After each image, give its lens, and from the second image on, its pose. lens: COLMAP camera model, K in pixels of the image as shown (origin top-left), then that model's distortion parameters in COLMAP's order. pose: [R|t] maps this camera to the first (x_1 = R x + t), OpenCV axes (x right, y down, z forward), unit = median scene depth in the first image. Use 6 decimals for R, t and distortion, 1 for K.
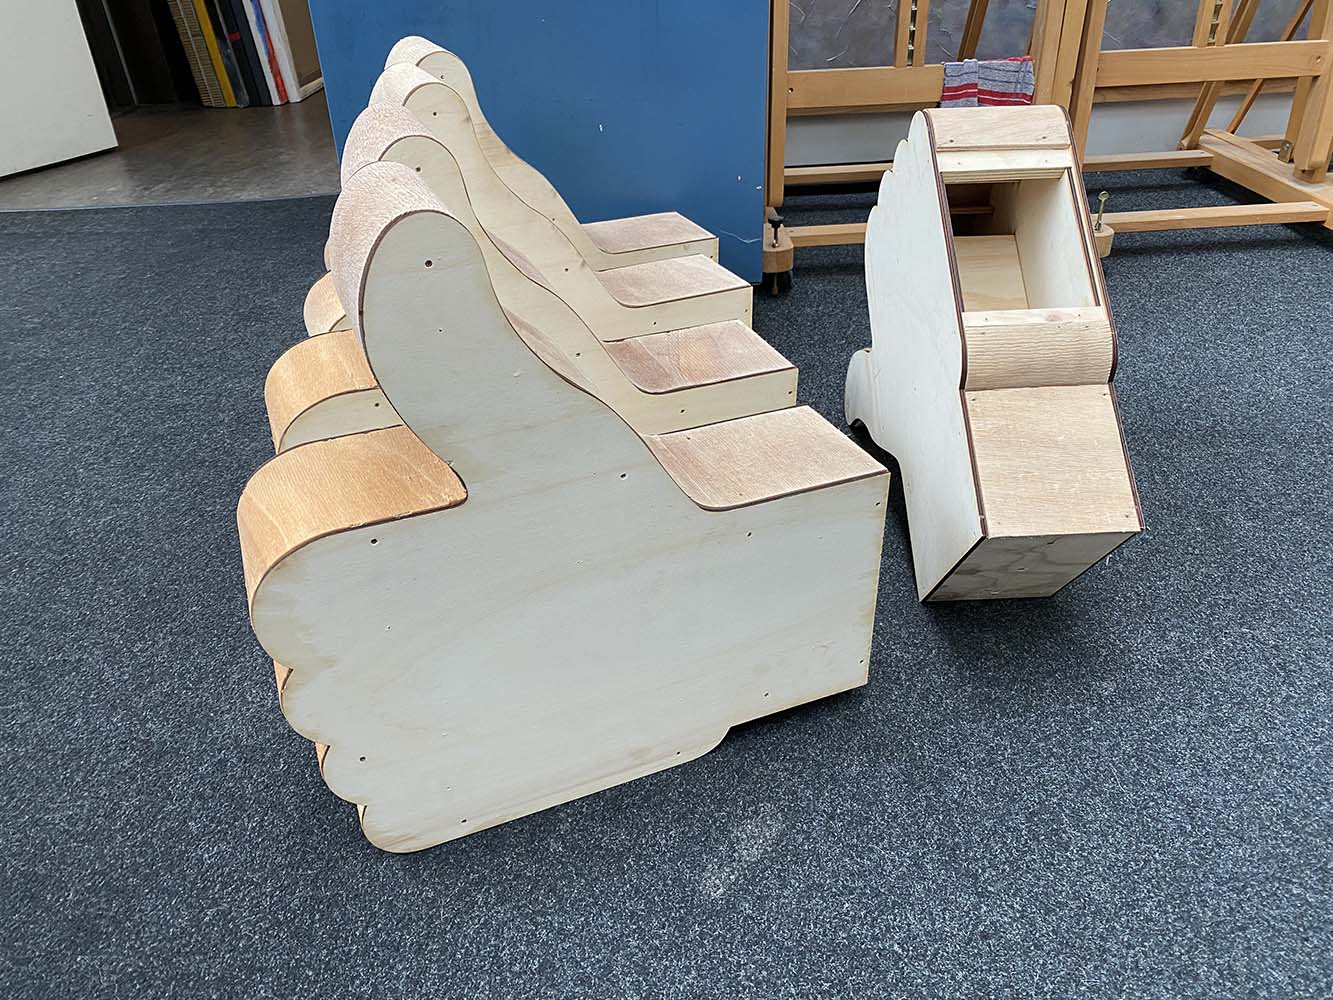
lens RADIAL K [[1037.1, 0, 666.5], [0, 1037.1, 500.0], [0, 0, 1]] dist [0.009491, 0.004886]
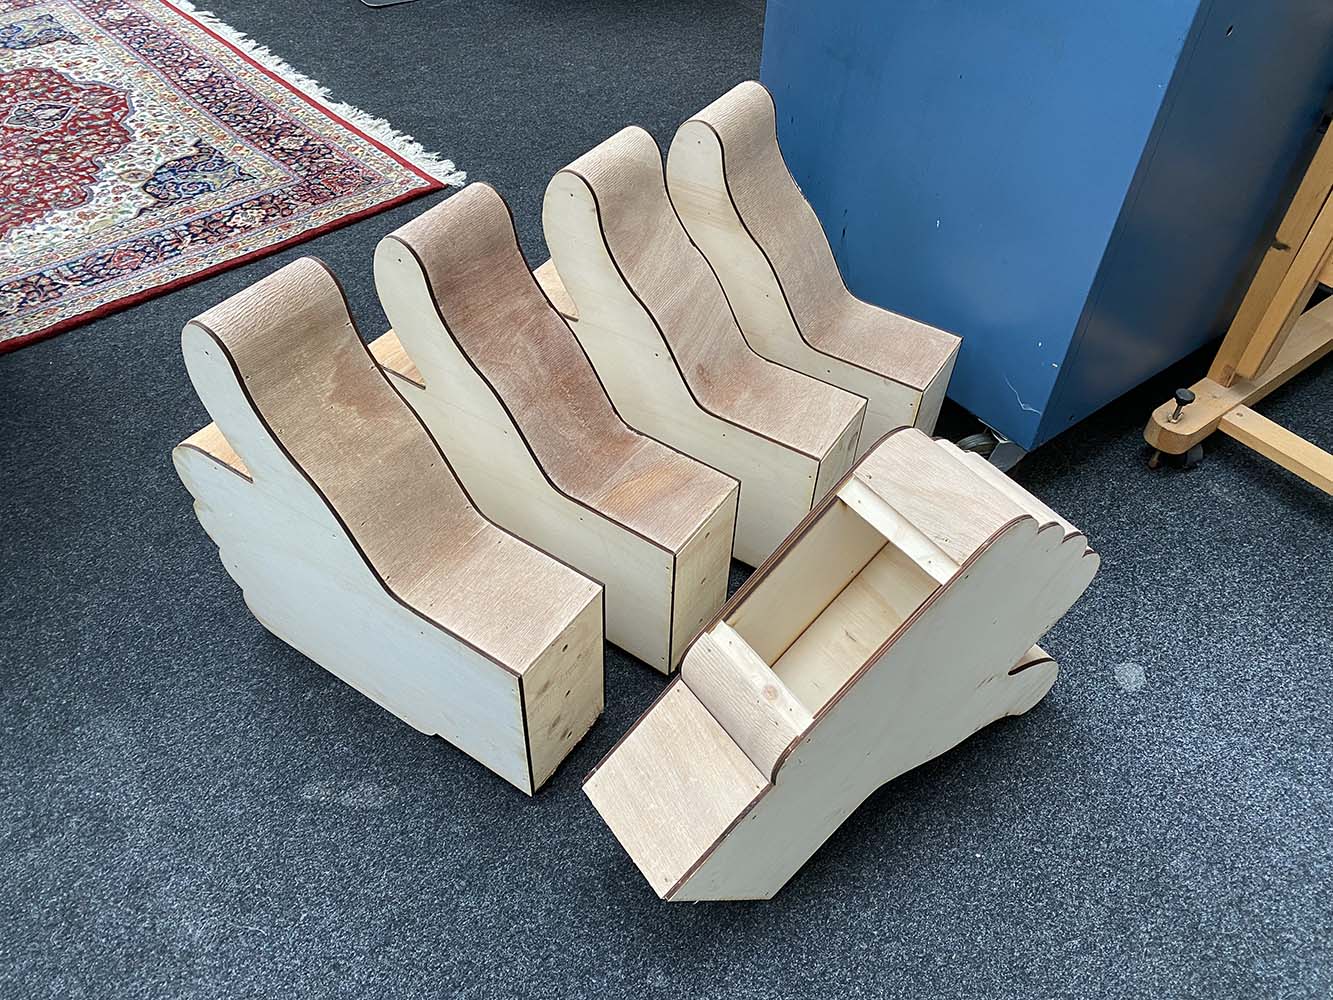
lens RADIAL K [[1037.1, 0, 666.5], [0, 1037.1, 500.0], [0, 0, 1]] dist [0.009491, 0.004886]
pose [[0.545147, 0.620679, -0.563536, 0.846220], [-0.475978, 0.782506, 0.401408, -0.735743], [0.690116, 0.049404, 0.722010, 0.262457]]
